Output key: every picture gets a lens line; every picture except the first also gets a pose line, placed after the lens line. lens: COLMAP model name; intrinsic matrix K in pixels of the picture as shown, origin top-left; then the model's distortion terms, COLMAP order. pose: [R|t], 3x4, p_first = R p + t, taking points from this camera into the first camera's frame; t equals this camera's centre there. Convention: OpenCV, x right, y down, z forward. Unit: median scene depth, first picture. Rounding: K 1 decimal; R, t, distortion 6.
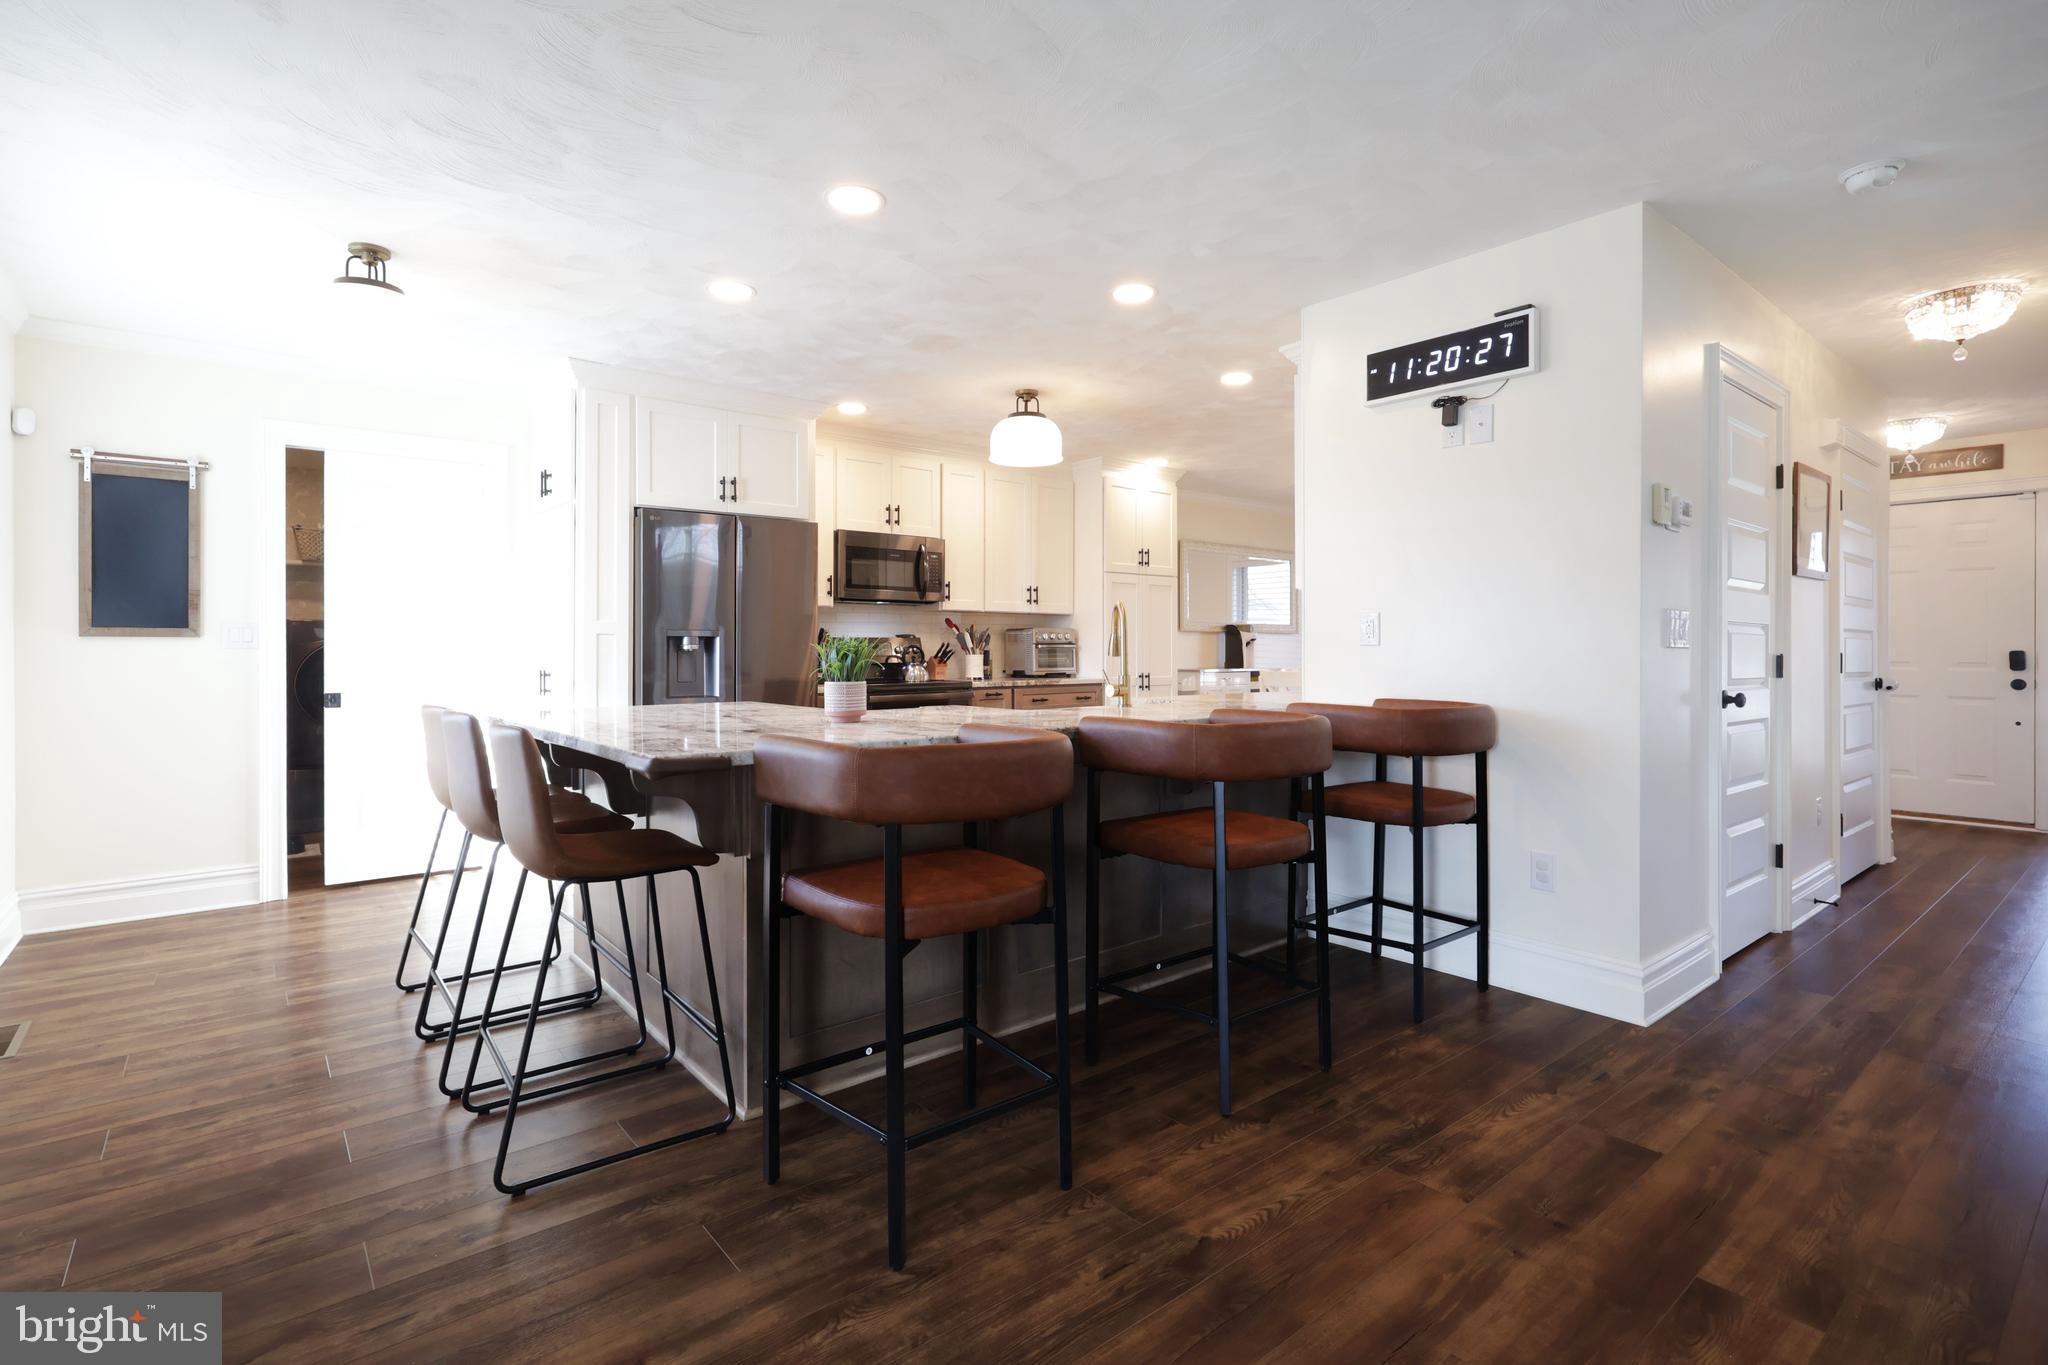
lens RADIAL K [[958.8, 0, 1032.0], [0, 958.8, 653.6], [0, 0, 1]] dist [-0.001910, 0.000188]
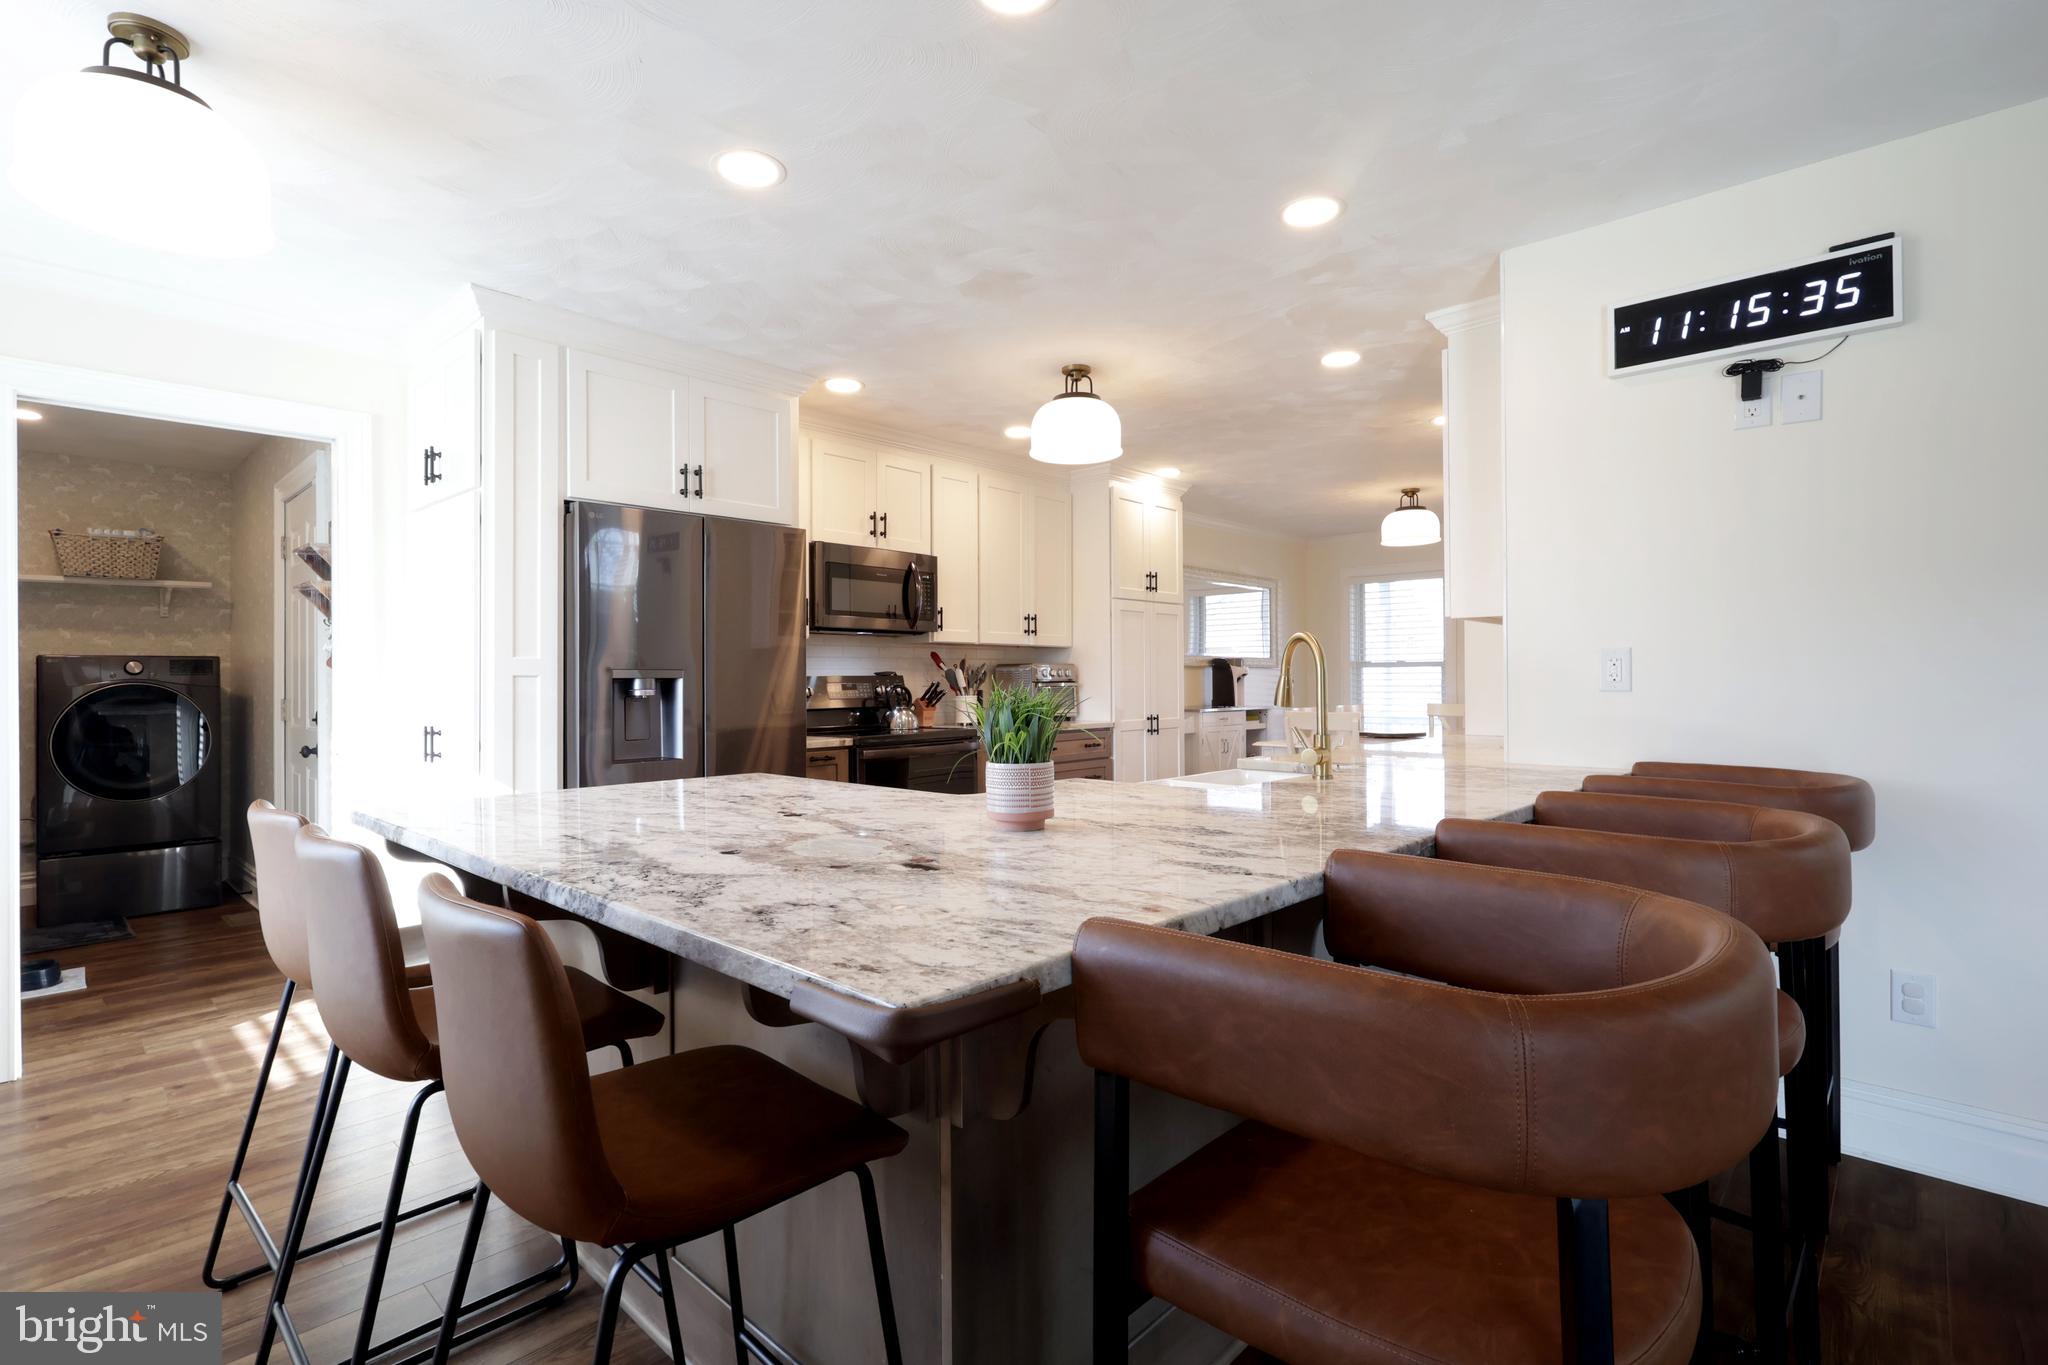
lens RADIAL K [[941.5, 0, 1024.0], [0, 941.5, 682.5], [0, 0, 1]] dist [-0.003984, 0.001607]
pose [[0.991276, -0.004819, 0.131715, -0.157800], [0.004998, 0.999987, -0.001030, -0.012165], [-0.131708, 0.001679, 0.991287, 0.238426]]
